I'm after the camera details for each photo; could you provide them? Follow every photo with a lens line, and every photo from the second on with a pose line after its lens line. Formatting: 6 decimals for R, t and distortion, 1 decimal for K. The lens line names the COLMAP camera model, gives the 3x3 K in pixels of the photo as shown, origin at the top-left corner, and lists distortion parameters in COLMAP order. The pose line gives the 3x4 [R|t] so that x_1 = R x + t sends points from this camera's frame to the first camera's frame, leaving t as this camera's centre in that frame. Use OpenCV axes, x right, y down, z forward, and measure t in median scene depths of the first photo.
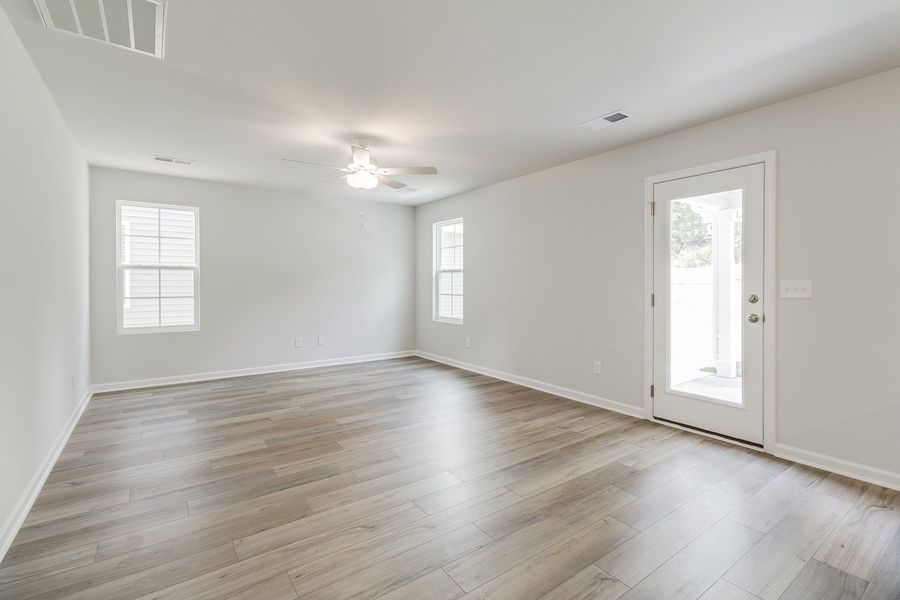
lens RADIAL K [[415.0, 0, 457.6], [0, 415.0, 284.2], [0, 0, 1]] dist [0.002565, 0.000358]
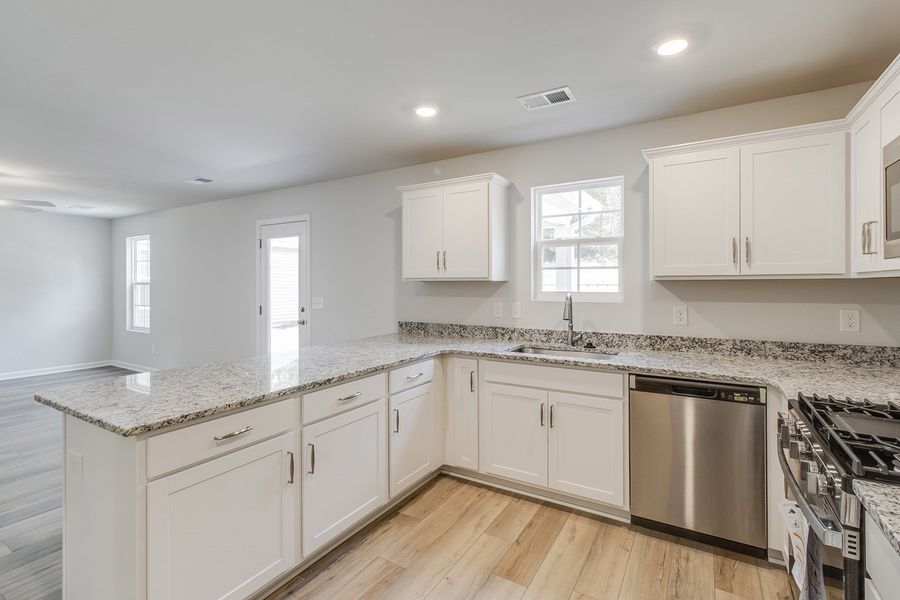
lens RADIAL K [[415.0, 0, 457.6], [0, 415.0, 284.2], [0, 0, 1]] dist [0.002565, 0.000358]
pose [[0.921178, -0.001630, 0.389139, 0.554139], [0.002348, 0.999996, -0.001371, -0.046525], [-0.389135, 0.002177, 0.921178, -0.534827]]
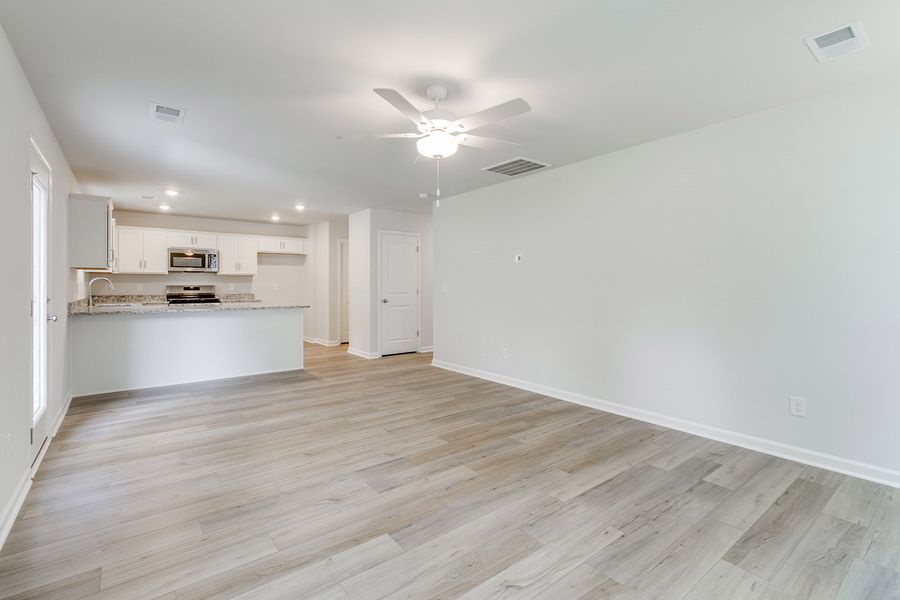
lens RADIAL K [[415.0, 0, 457.6], [0, 415.0, 284.2], [0, 0, 1]] dist [0.002565, 0.000358]
pose [[-0.999190, -0.000388, -0.040244, -0.242683], [-0.000344, 0.999999, -0.001103, -0.004057], [0.040244, -0.001088, -0.999189, 1.793594]]
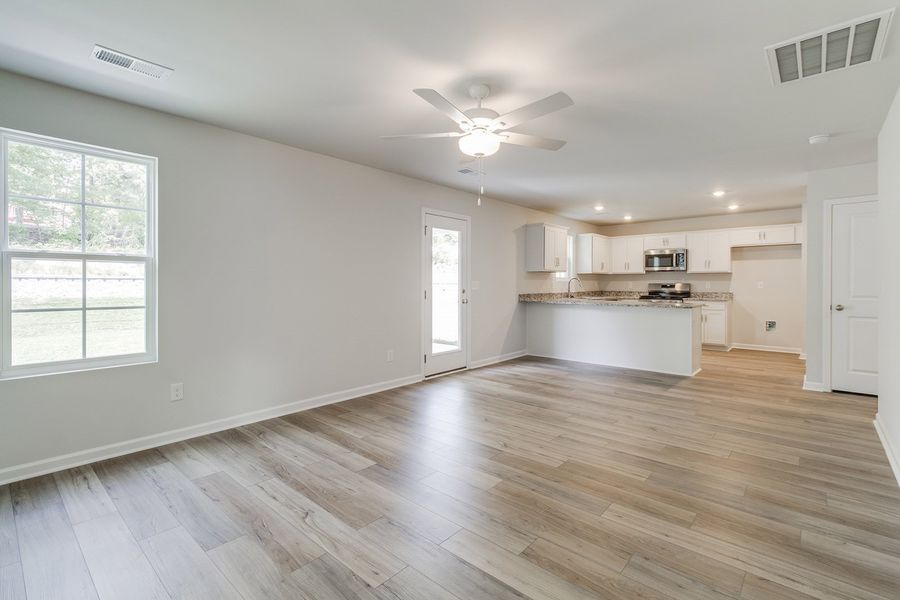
lens RADIAL K [[415.0, 0, 457.6], [0, 415.0, 284.2], [0, 0, 1]] dist [0.002565, 0.000358]
pose [[-0.219470, -0.002905, 0.975615, -0.969960], [0.000691, 0.999995, 0.003133, -0.003550], [-0.975619, 0.001362, -0.219467, 1.240879]]
